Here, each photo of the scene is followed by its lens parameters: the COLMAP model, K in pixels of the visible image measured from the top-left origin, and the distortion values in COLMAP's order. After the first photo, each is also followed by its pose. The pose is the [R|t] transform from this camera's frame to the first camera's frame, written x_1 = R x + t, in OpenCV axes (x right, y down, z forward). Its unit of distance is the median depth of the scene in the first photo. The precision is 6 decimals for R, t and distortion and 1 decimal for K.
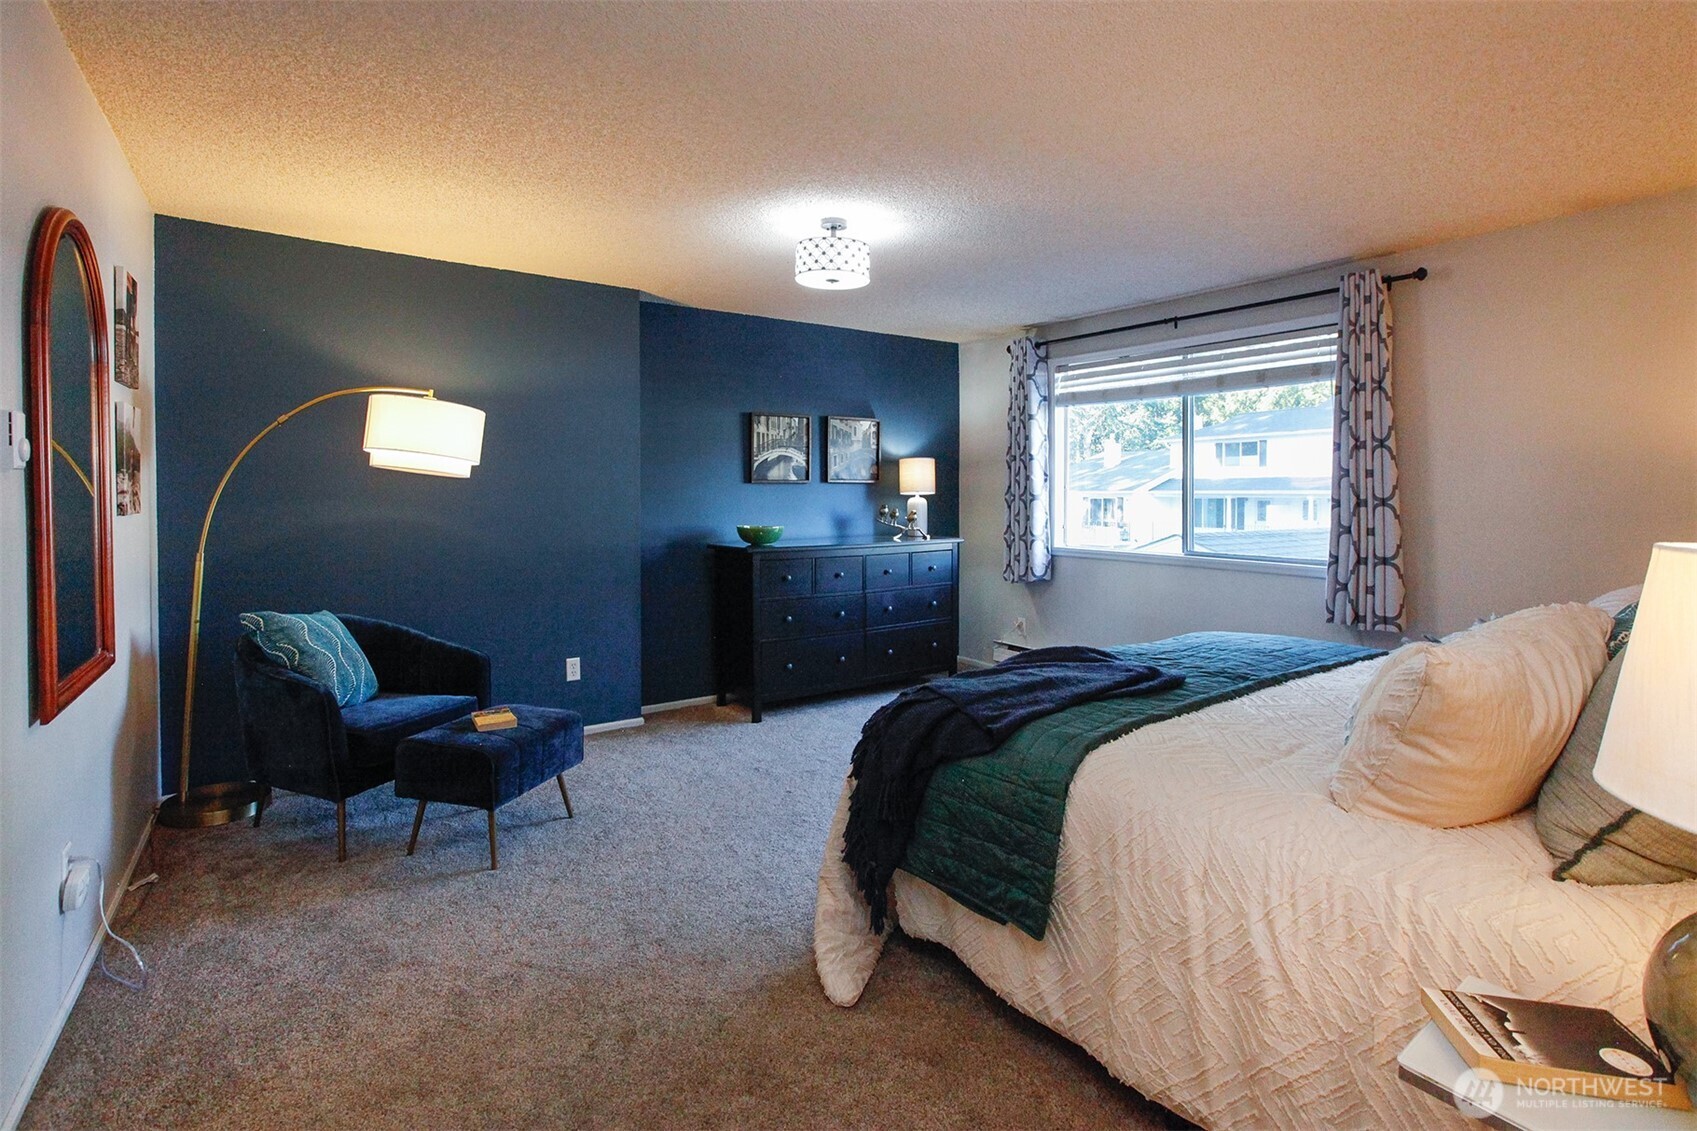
lens RADIAL K [[813.5, 0, 850.1], [0, 813.5, 503.5], [0, 0, 1]] dist [-0.000060, -0.000101]
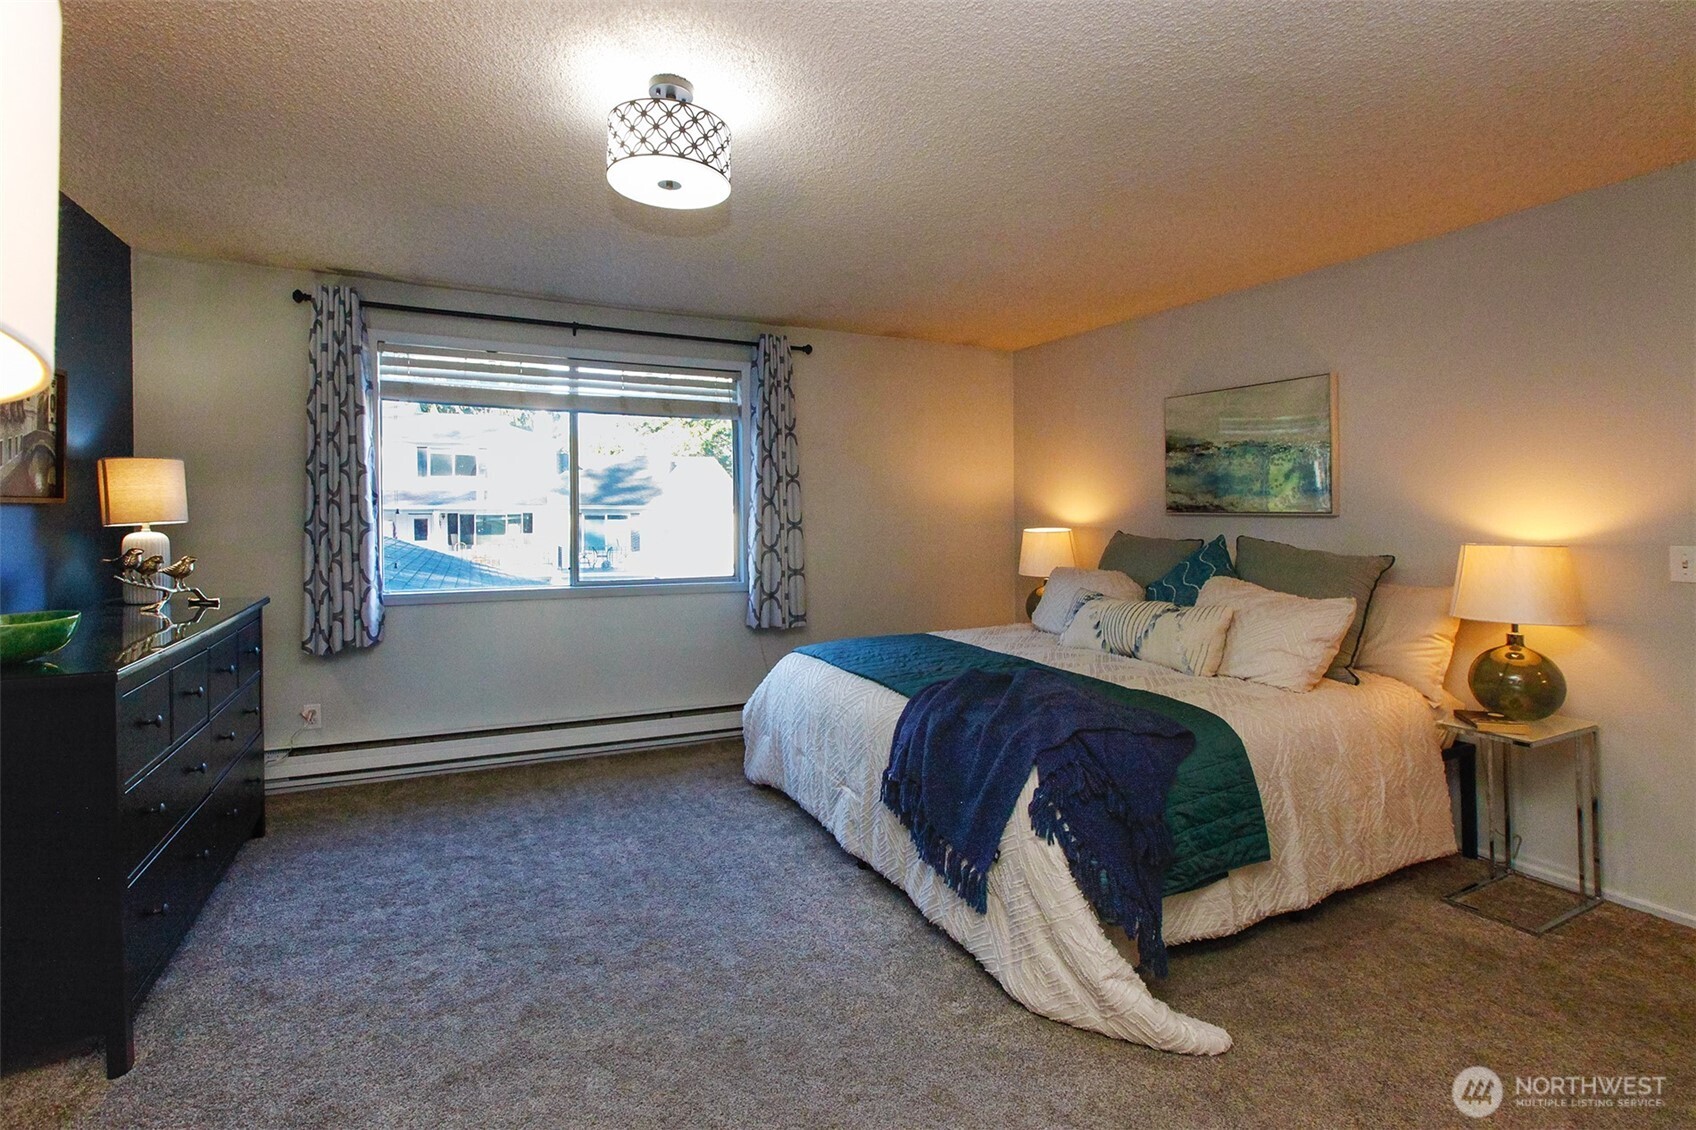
lens RADIAL K [[805.8, 0, 848.0], [0, 805.8, 565.0], [0, 0, 1]] dist [0.001411, 0.000061]
pose [[0.170996, -0.067817, 0.982935, -0.392080], [0.012025, 0.997698, 0.066743, -0.016194], [-0.985198, 0.000407, 0.171417, 0.490385]]
